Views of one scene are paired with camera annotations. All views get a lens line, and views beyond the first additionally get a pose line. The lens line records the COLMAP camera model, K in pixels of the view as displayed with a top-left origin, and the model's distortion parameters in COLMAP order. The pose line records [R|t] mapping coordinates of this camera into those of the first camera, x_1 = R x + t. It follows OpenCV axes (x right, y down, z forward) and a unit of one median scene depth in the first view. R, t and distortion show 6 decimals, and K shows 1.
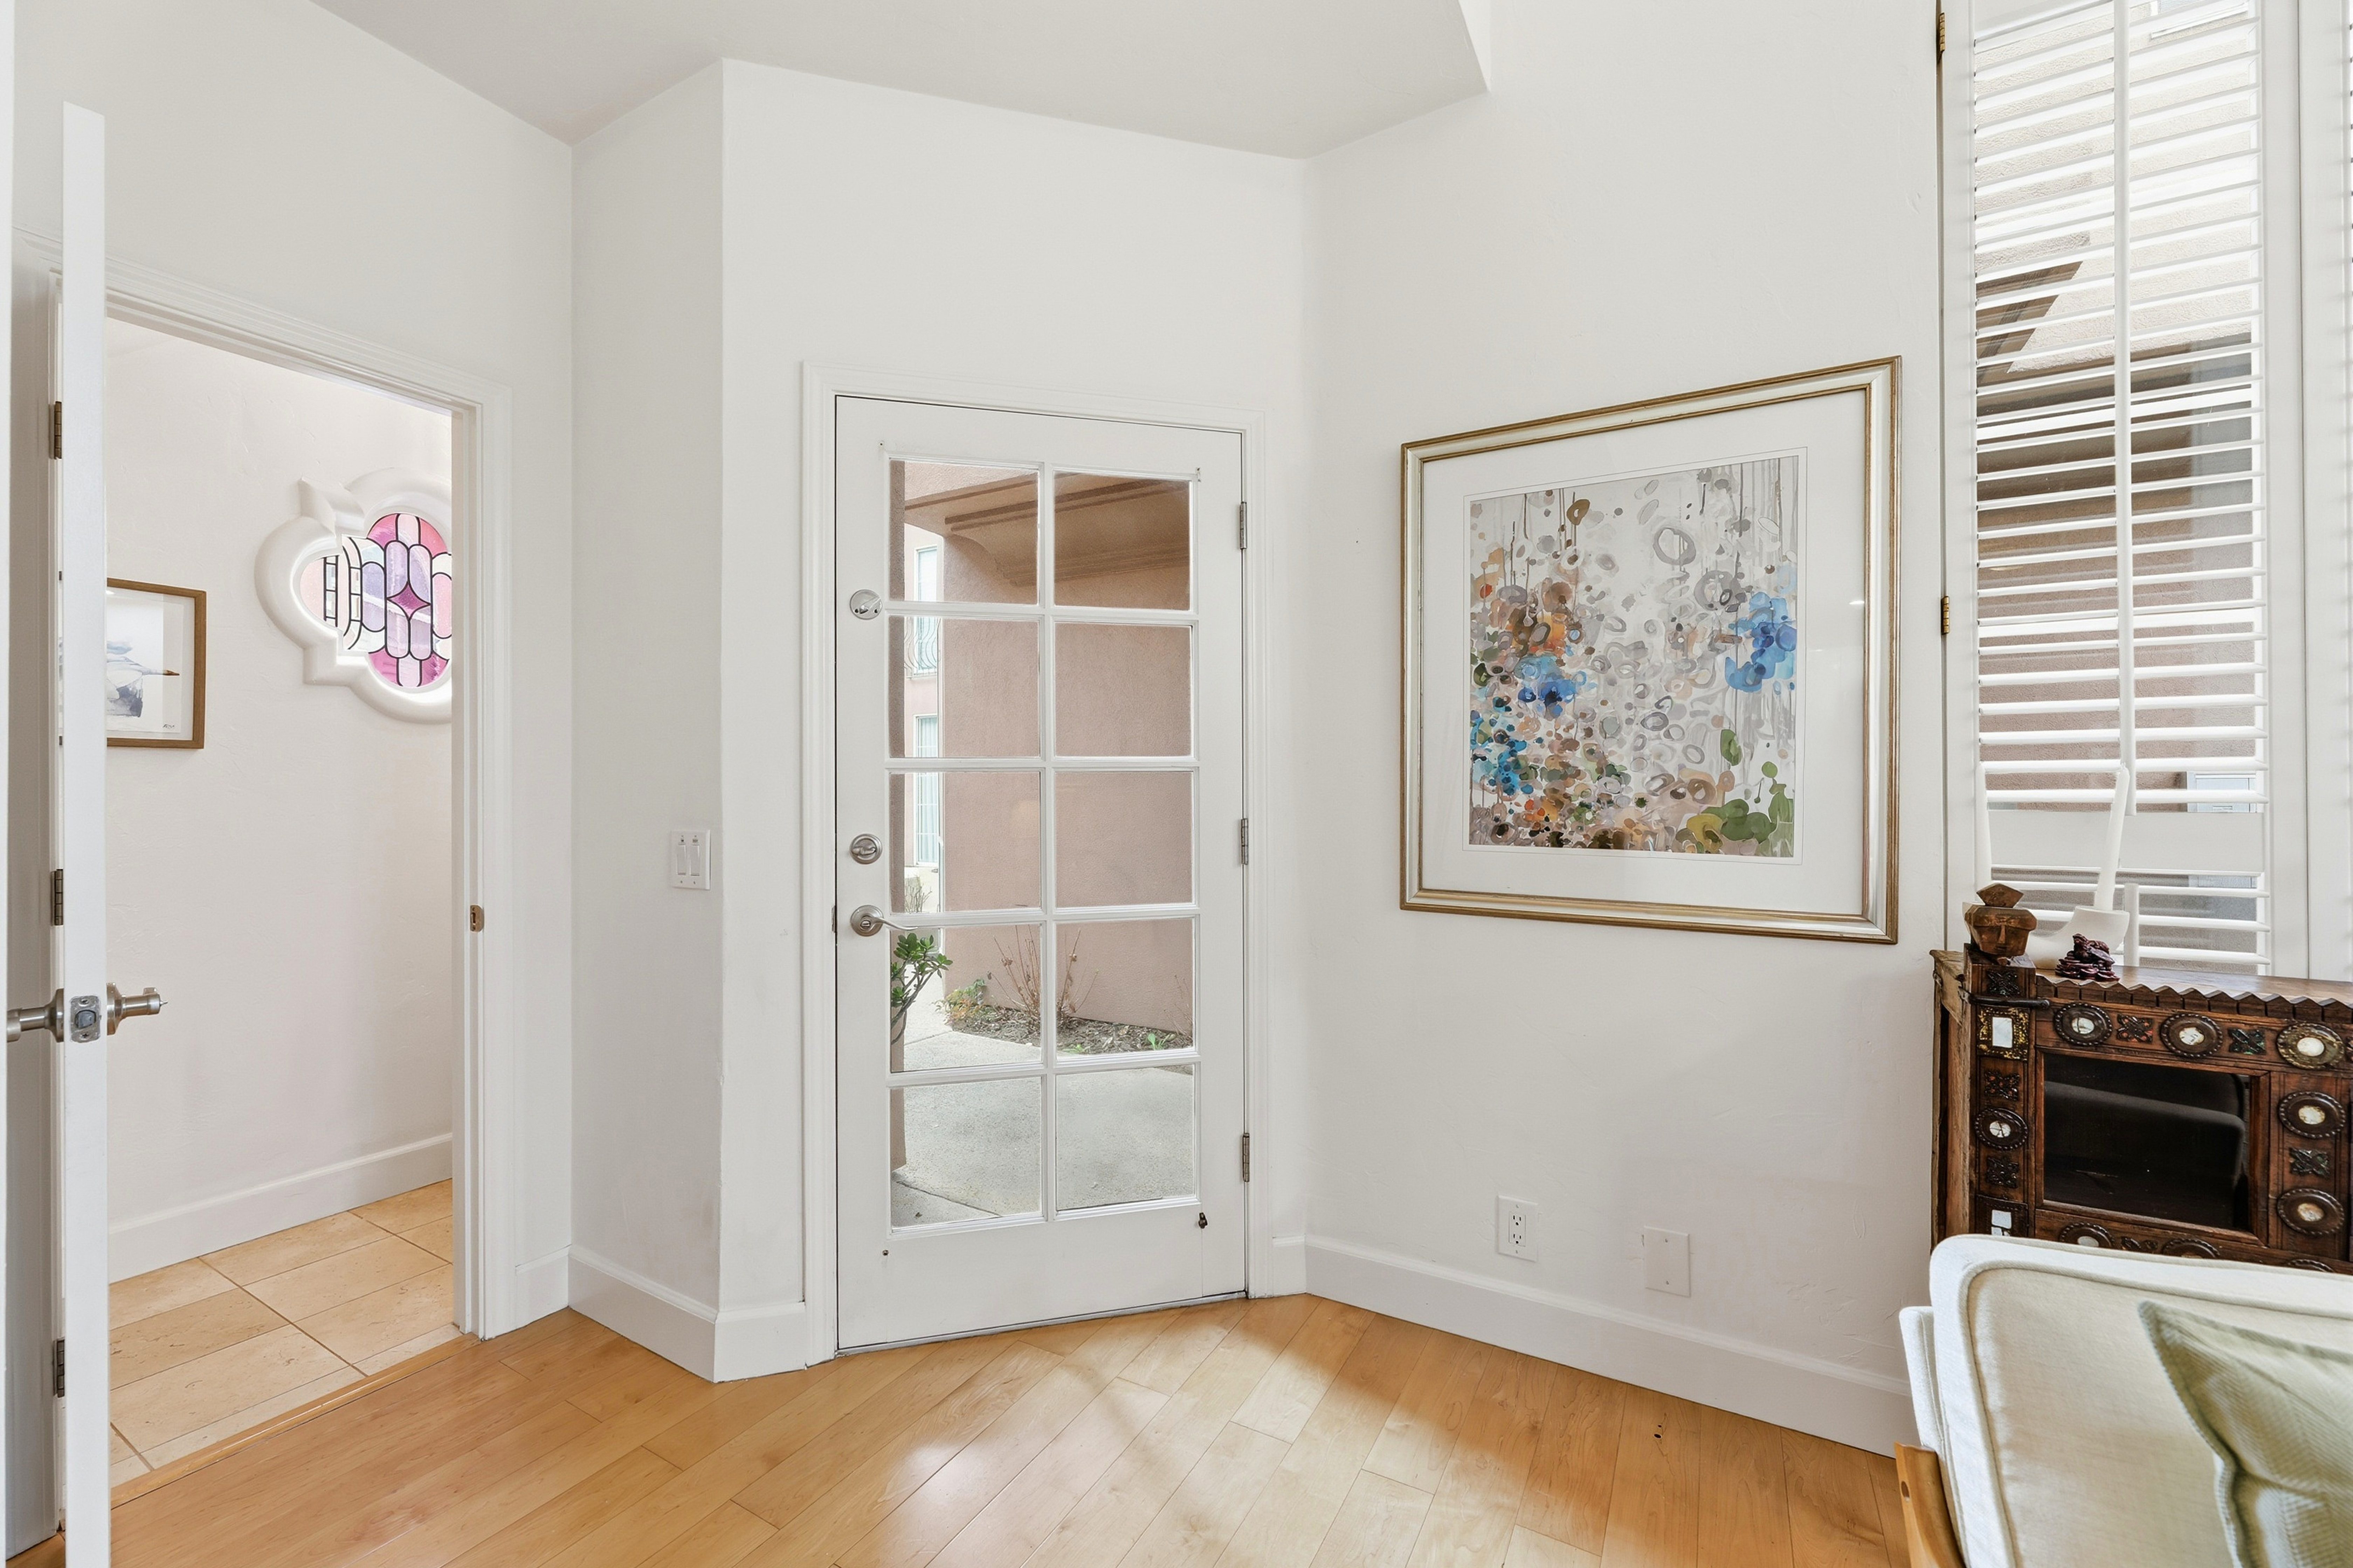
lens RADIAL K [[950.6, 0, 1159.3], [0, 950.6, 783.5], [0, 0, 1]] dist [-0.001177, -0.000657]
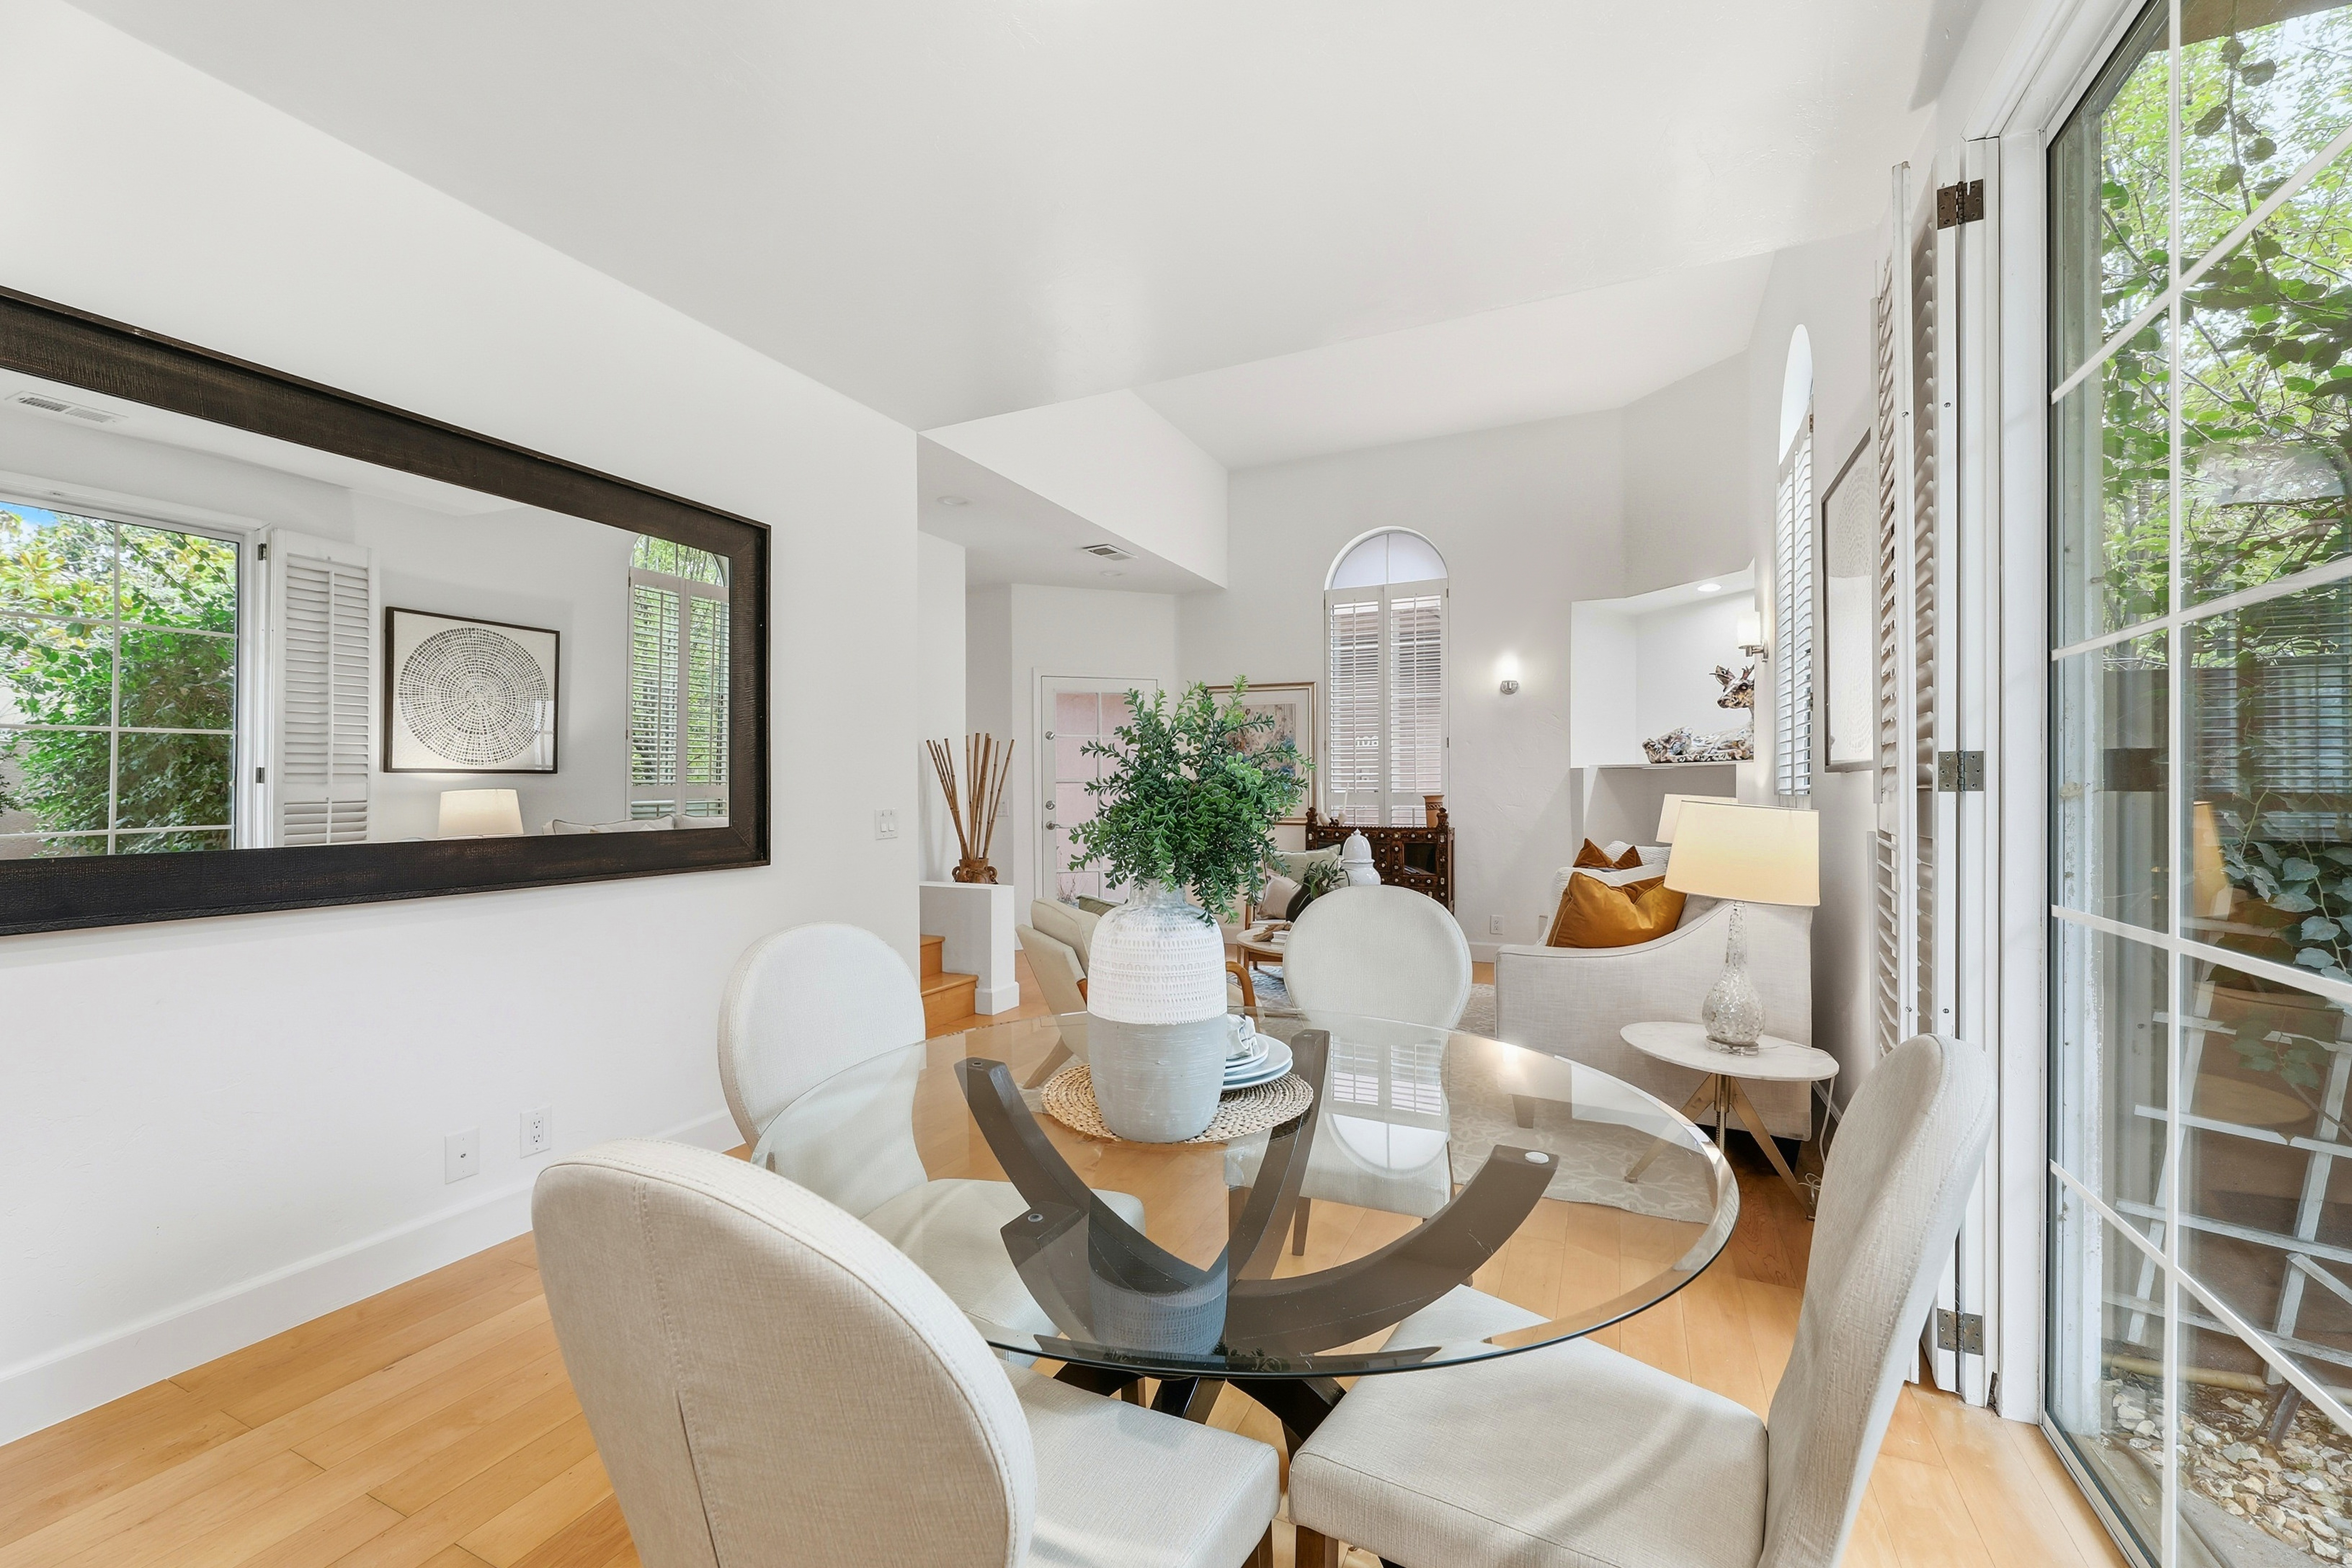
lens RADIAL K [[950.4, 0, 1165.8], [0, 950.4, 790.5], [0, 0, 1]] dist [-0.001177, -0.000657]
pose [[0.996140, -0.003640, 0.087703, -0.189715], [0.002901, 0.999959, 0.008555, -0.015105], [-0.087730, -0.008267, 0.996110, -2.557745]]
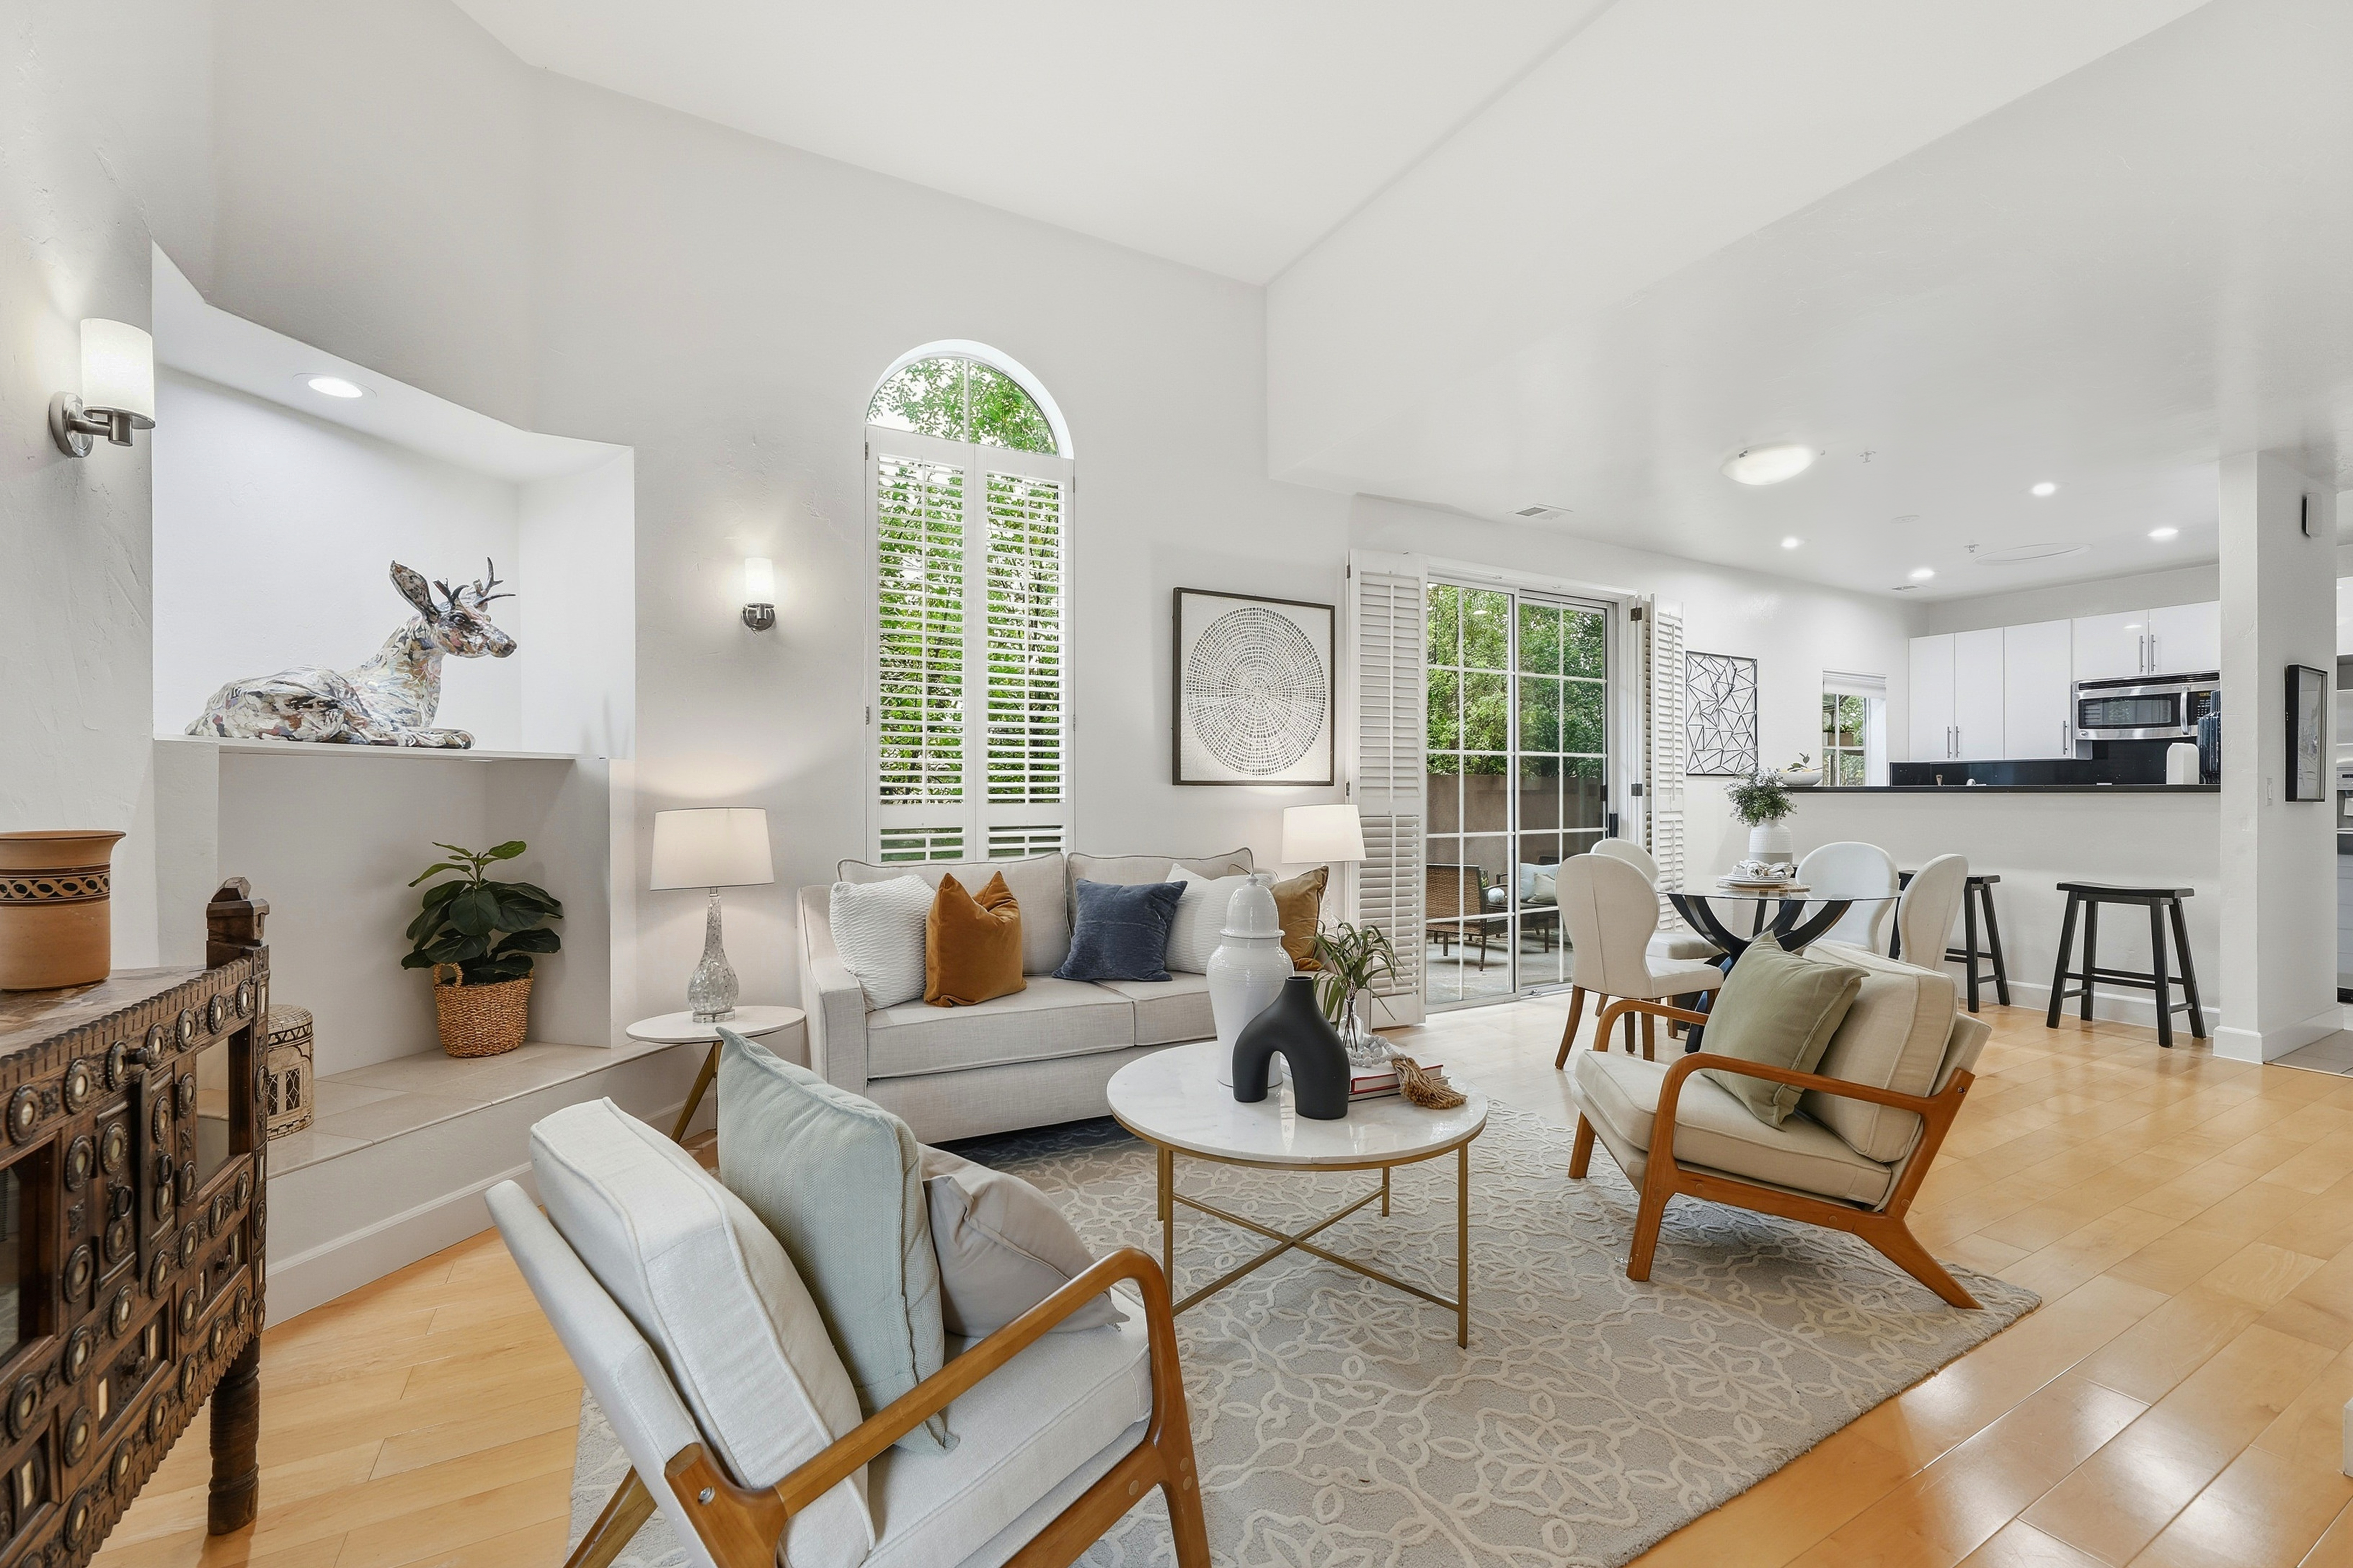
lens RADIAL K [[950.7, 0, 1163.4], [0, 950.7, 795.0], [0, 0, 1]] dist [-0.001177, -0.000657]
pose [[-0.858051, 0.001945, 0.513560, -0.062118], [-0.001223, 0.999982, -0.005831, 0.006668], [-0.513563, -0.005631, -0.858034, 0.737708]]
